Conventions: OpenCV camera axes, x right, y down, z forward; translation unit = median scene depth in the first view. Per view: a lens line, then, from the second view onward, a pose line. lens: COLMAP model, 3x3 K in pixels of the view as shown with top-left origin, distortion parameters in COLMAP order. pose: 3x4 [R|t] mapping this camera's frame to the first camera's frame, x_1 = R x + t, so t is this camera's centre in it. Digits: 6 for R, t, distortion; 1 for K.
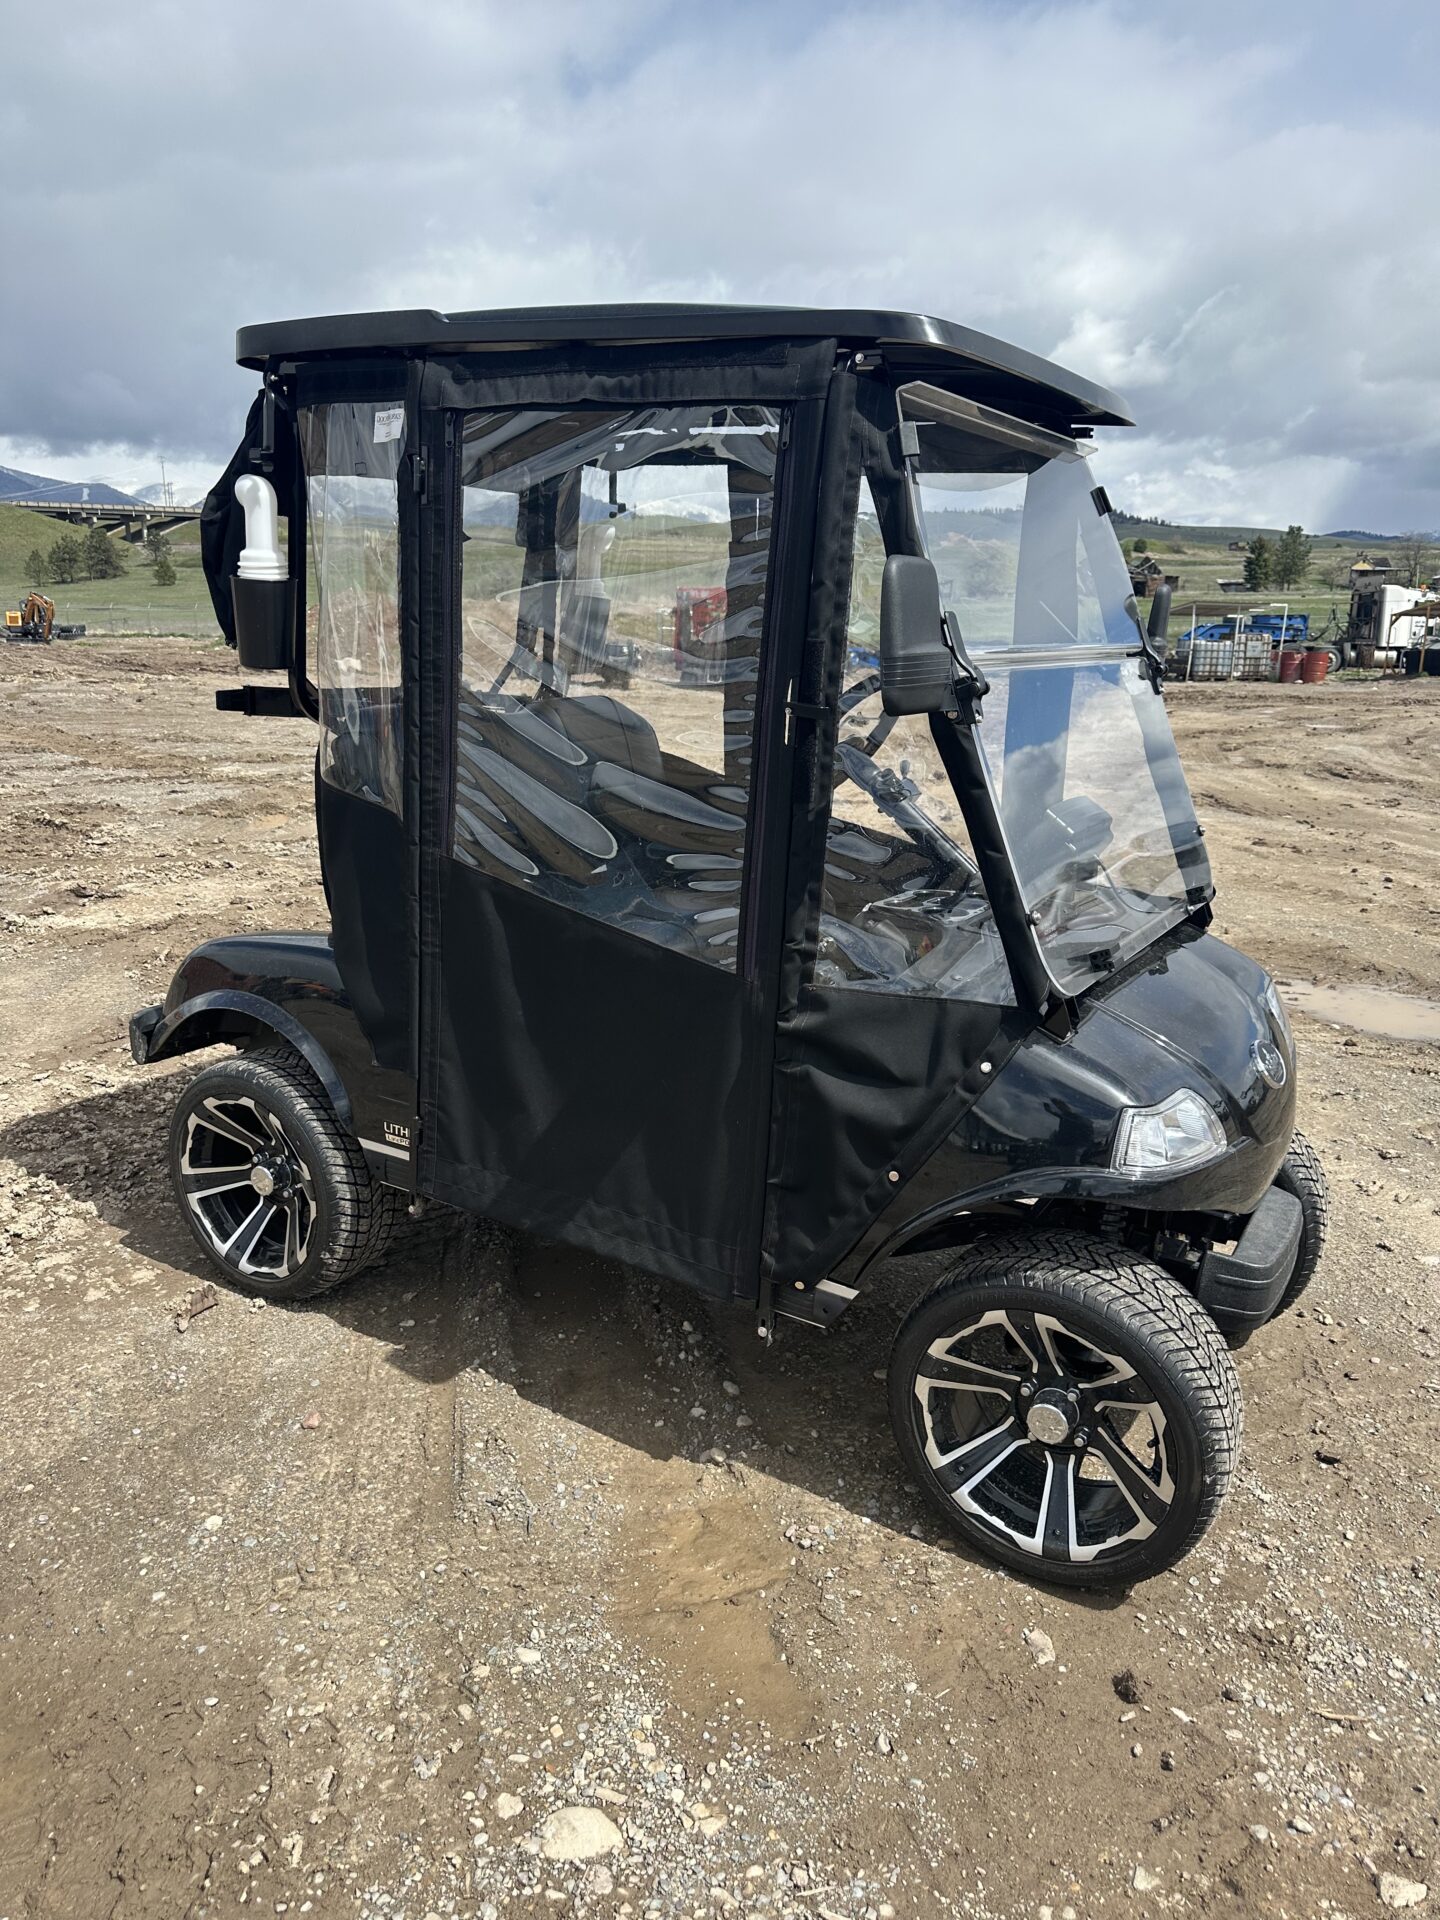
lens RADIAL K [[1354.1, 0, 736.0], [0, 1354.1, 963.2], [0, 0, 1]] dist [0.045168, -0.054201]
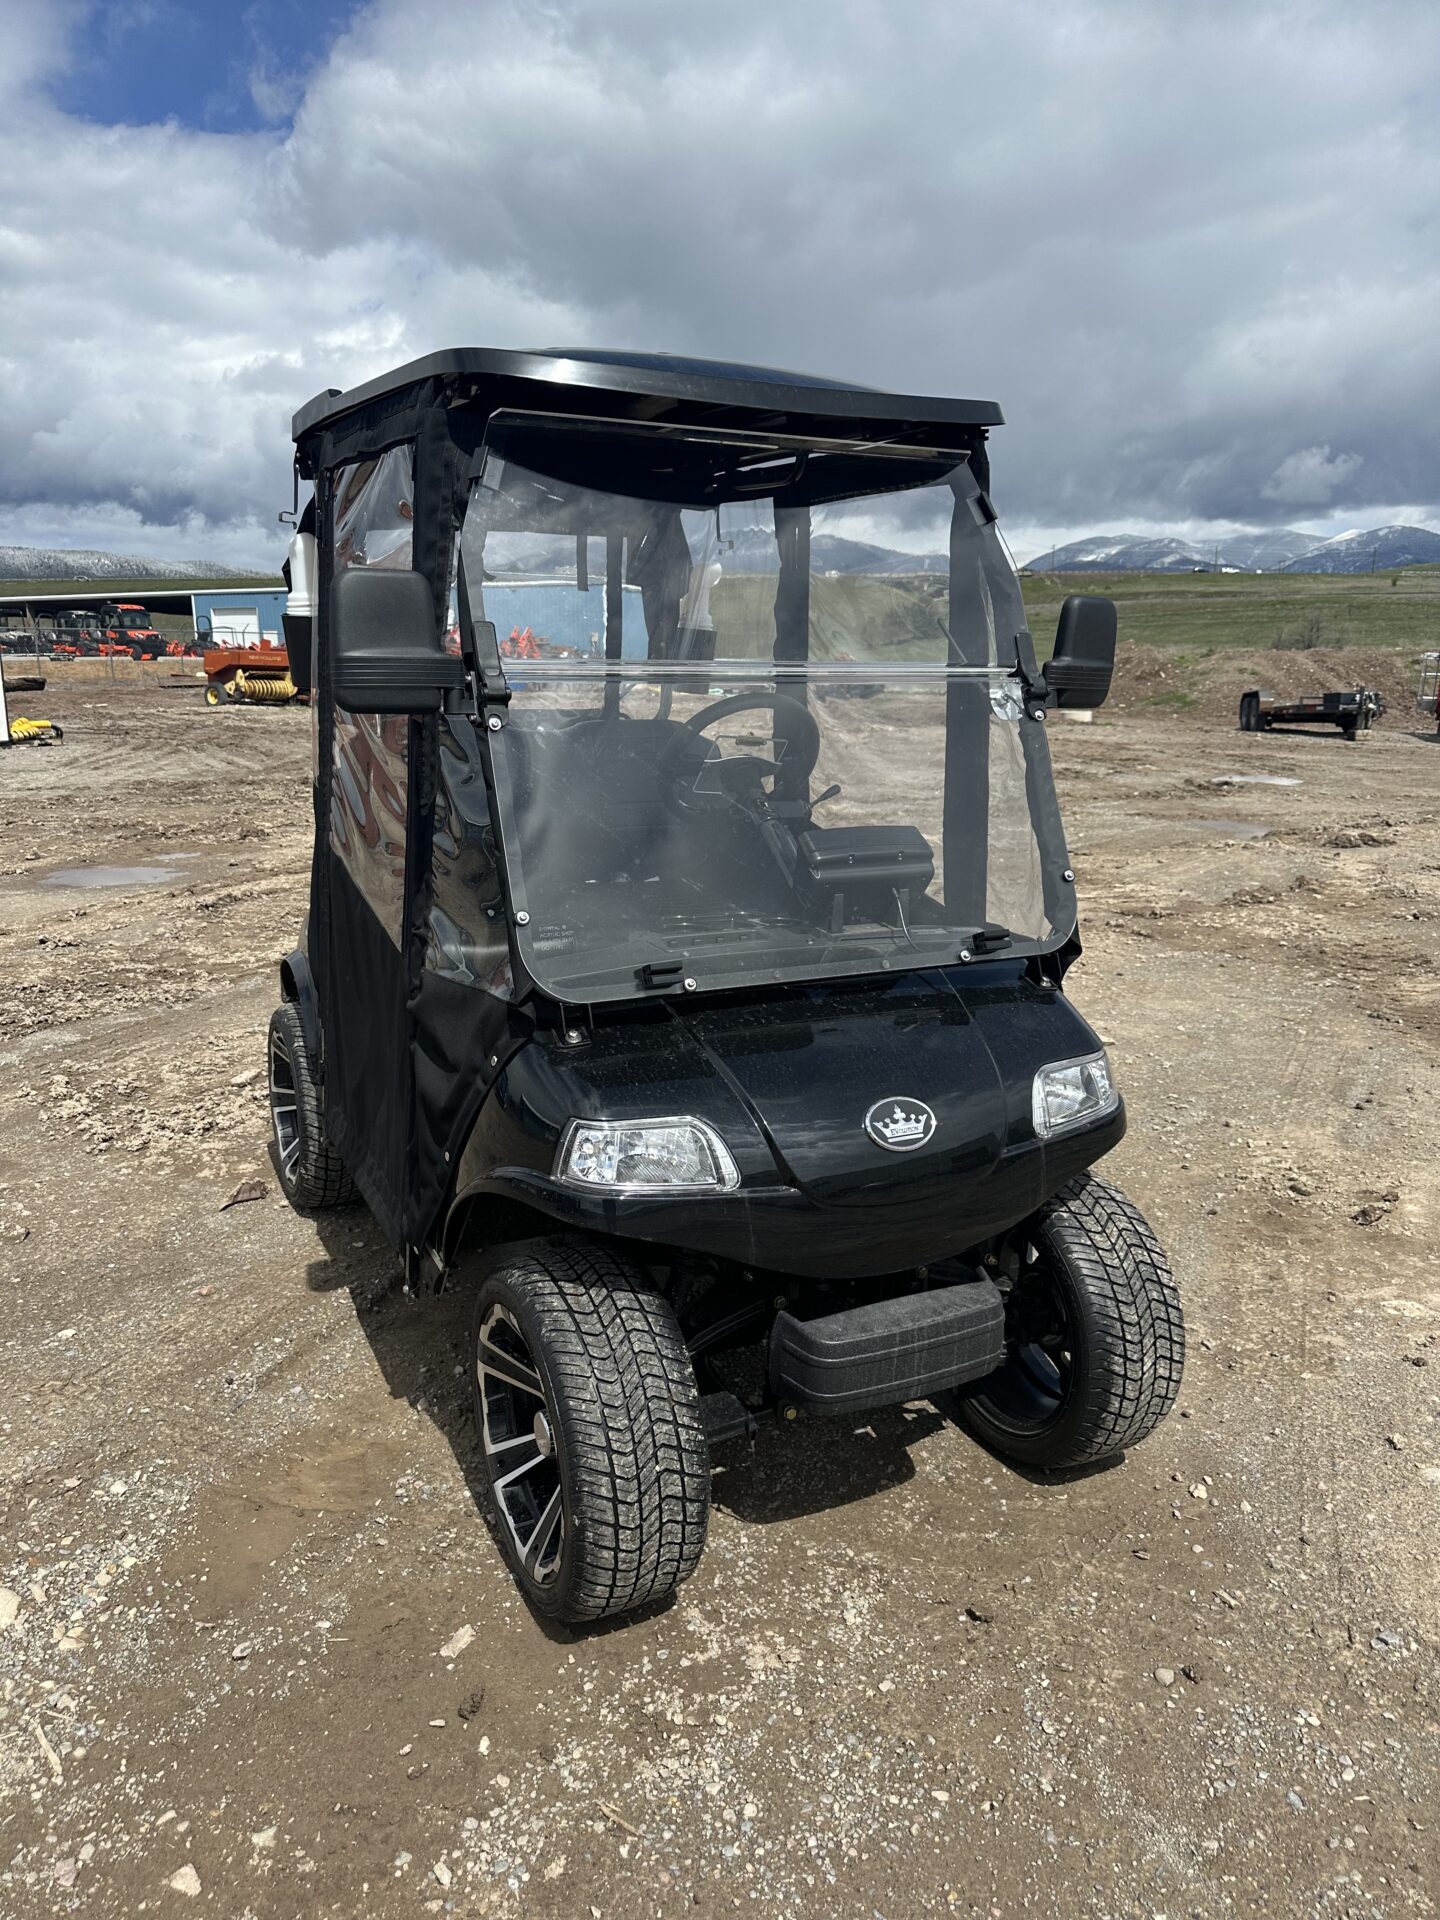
lens RADIAL K [[1370.7, 0, 752.2], [0, 1370.7, 971.2], [0, 0, 1]] dist [0.051918, -0.060115]
pose [[0.847196, 0.113817, -0.518945, 0.845744], [-0.132926, 0.991126, 0.000372, -0.016458], [0.514383, 0.068666, 0.854807, 0.201374]]
